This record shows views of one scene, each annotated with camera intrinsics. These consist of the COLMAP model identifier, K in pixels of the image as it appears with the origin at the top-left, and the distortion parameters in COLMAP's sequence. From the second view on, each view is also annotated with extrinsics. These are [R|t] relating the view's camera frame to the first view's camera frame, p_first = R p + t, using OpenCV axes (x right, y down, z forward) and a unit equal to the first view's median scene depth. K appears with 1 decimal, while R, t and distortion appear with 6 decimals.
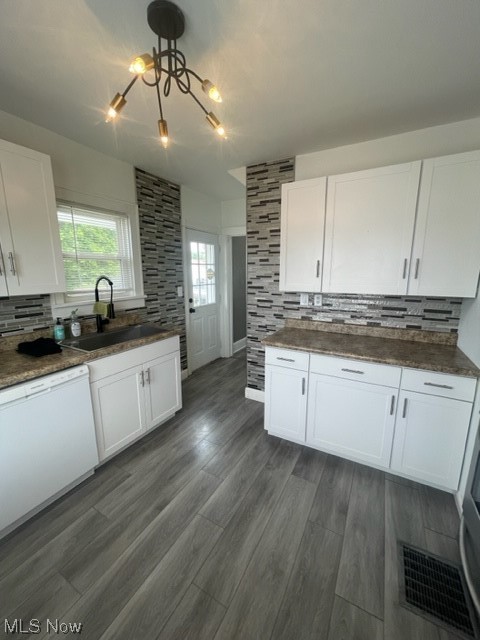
lens RADIAL K [[257.7, 0, 237.4], [0, 257.7, 317.7], [0, 0, 1]] dist [-0.004037, 0.001766]
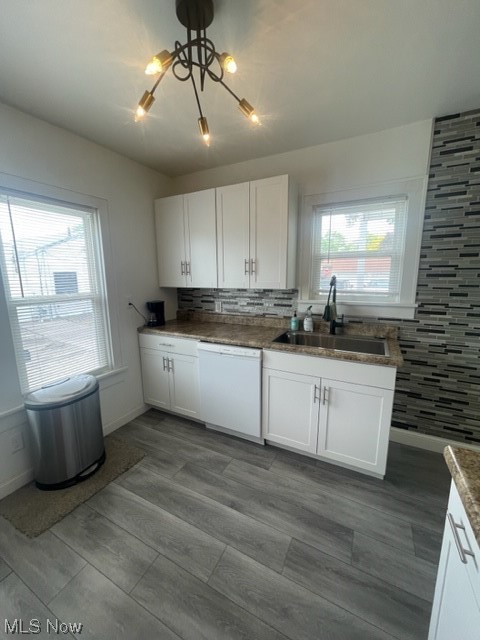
lens RADIAL K [[257.7, 0, 238.5], [0, 257.7, 318.8], [0, 0, 1]] dist [-0.004037, 0.001766]
pose [[0.031415, 0.168627, -0.985179, 0.460991], [-0.168109, 0.972516, 0.161098, -0.110362], [0.985268, 0.160557, 0.058899, 0.681370]]
